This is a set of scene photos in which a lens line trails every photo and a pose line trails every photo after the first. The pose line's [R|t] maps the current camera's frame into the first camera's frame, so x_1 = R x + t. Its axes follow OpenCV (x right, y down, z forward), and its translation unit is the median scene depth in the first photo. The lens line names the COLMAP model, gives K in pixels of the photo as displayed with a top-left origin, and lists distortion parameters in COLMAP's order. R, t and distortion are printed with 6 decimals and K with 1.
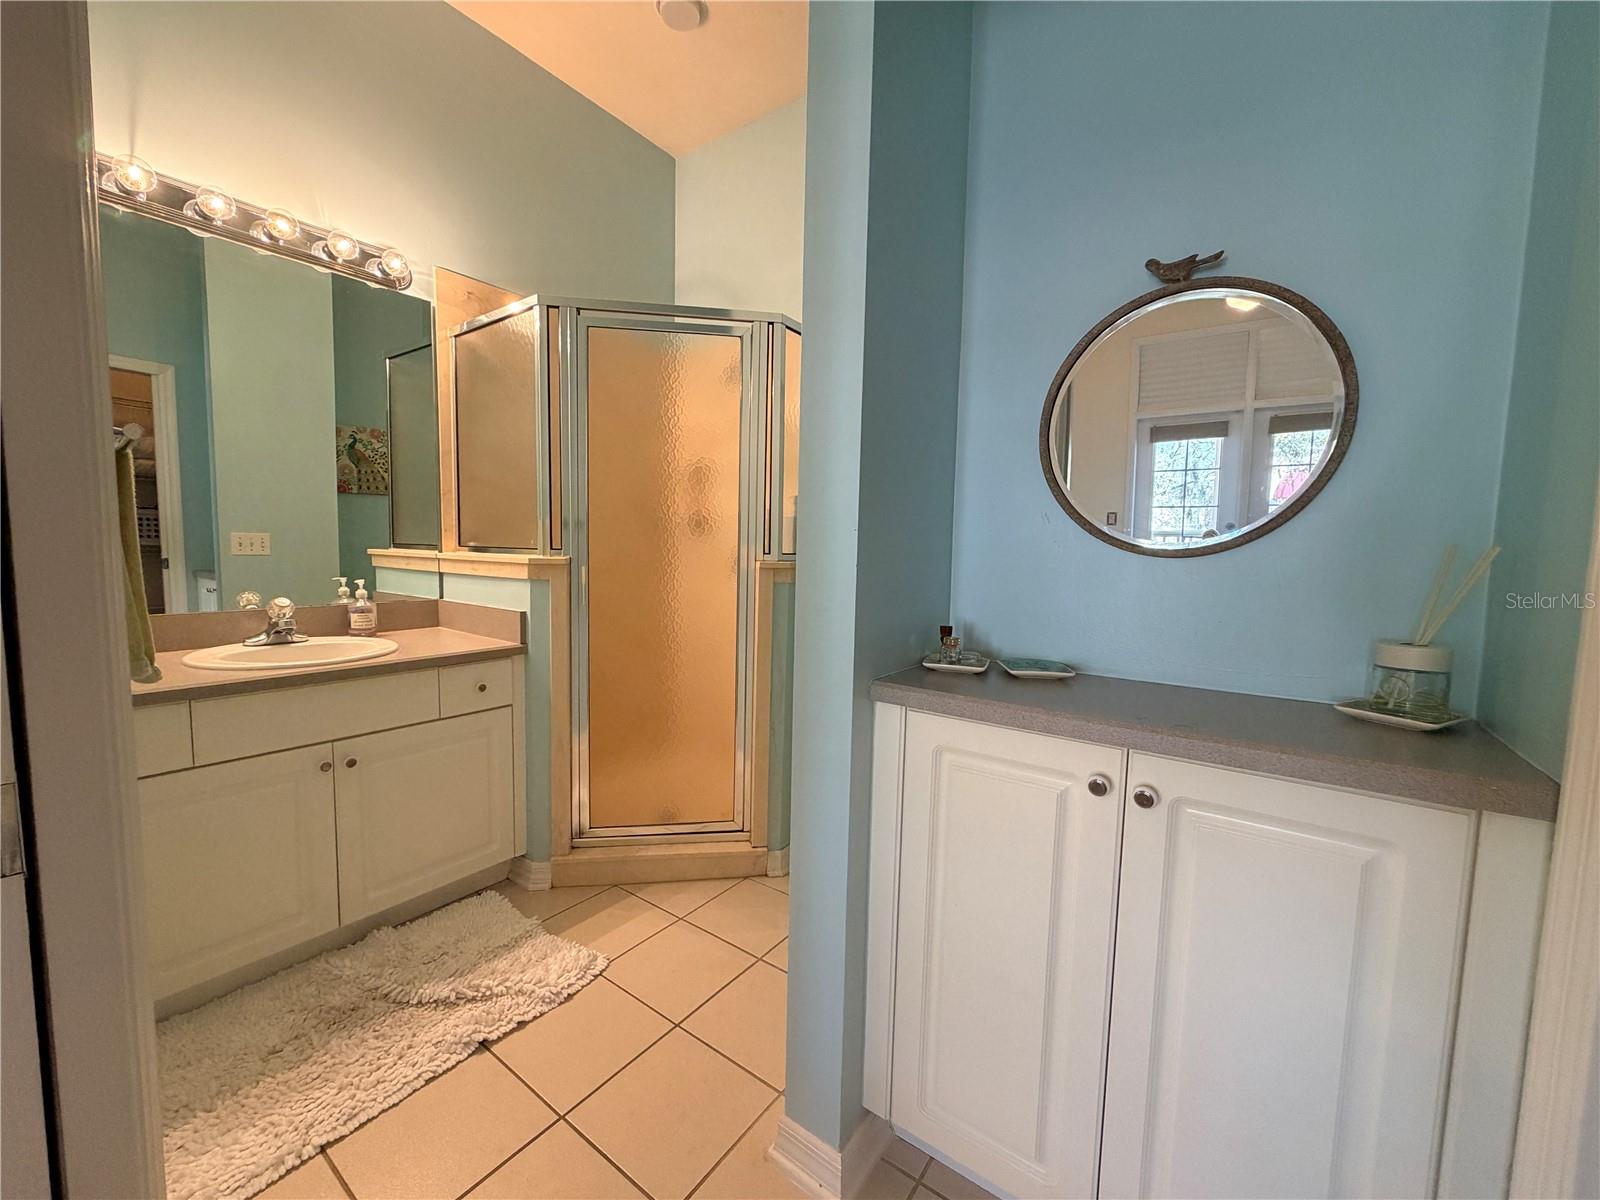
lens RADIAL K [[642.4, 0, 800.8], [0, 642.4, 600.8], [0, 0, 1]] dist [-0.002330, 0.000056]
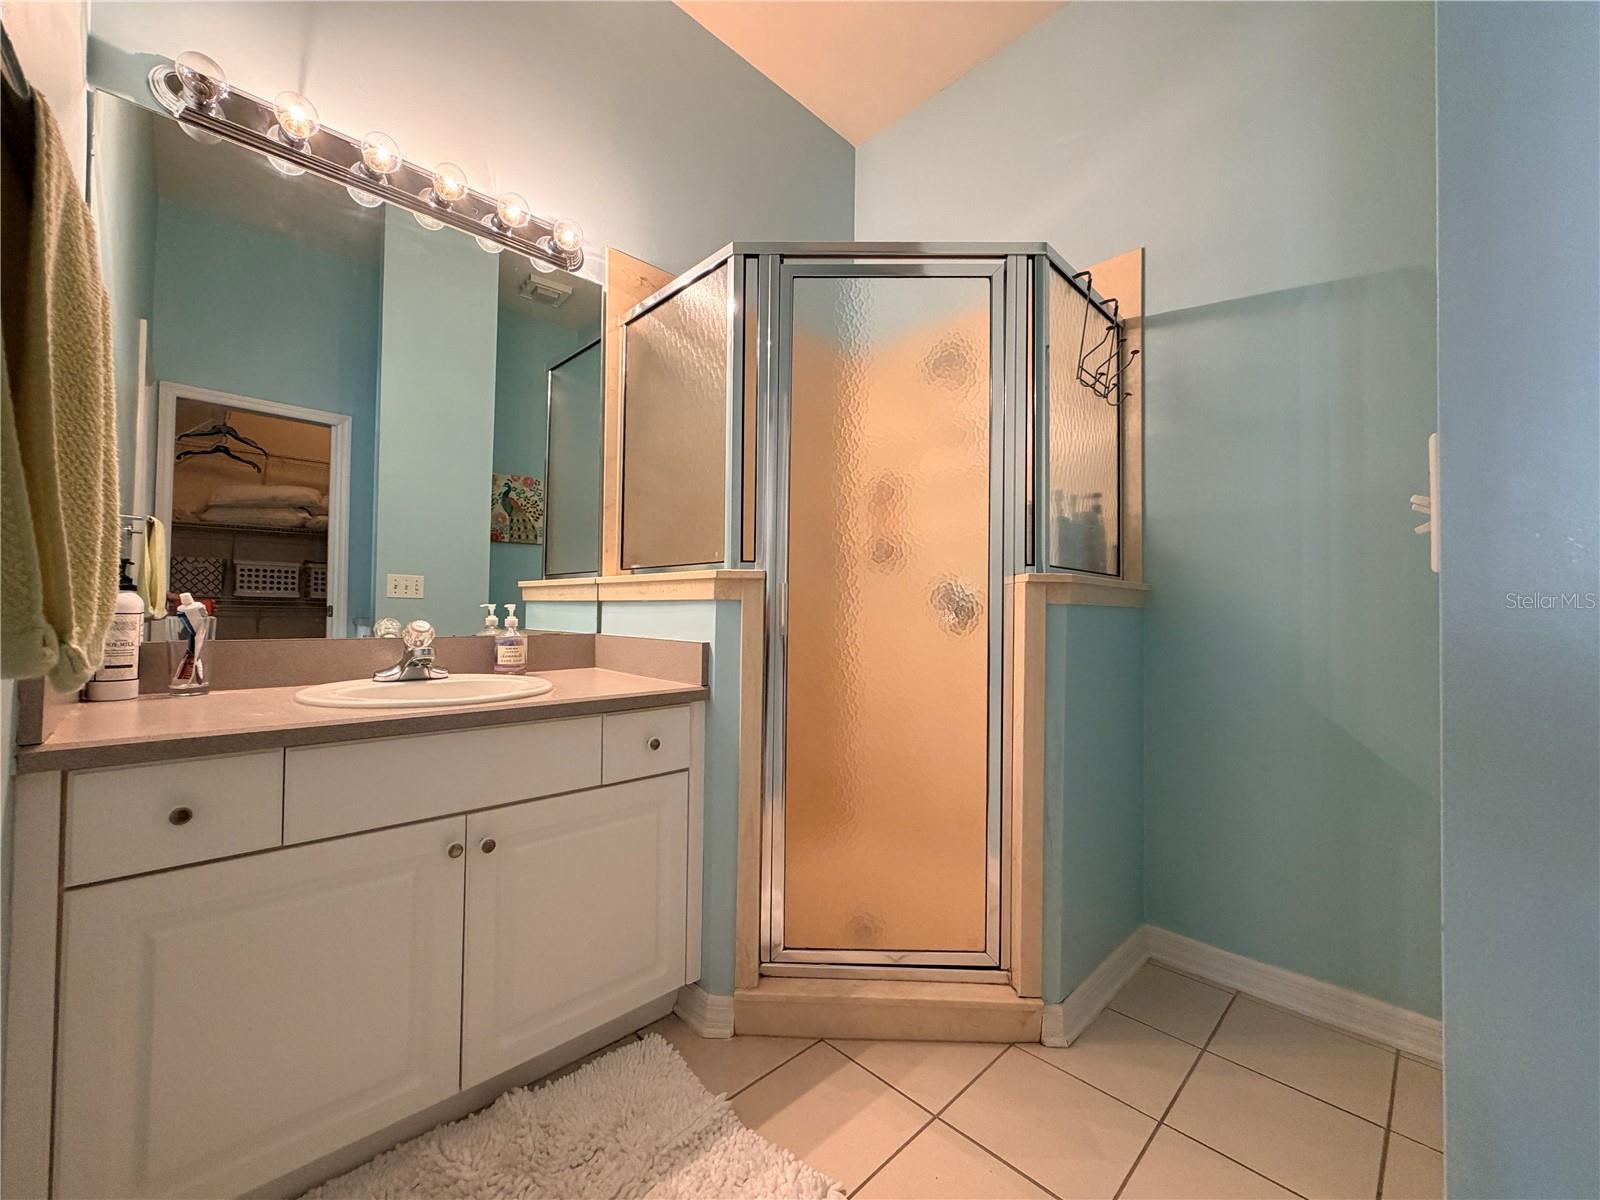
lens RADIAL K [[642.4, 0, 797.9], [0, 642.4, 600.7], [0, 0, 1]] dist [-0.002330, 0.000056]
pose [[0.985148, -0.011268, -0.171339, -0.195677], [-0.006791, 0.994507, -0.104450, 0.045278], [0.171575, 0.104062, 0.979660, 0.274338]]
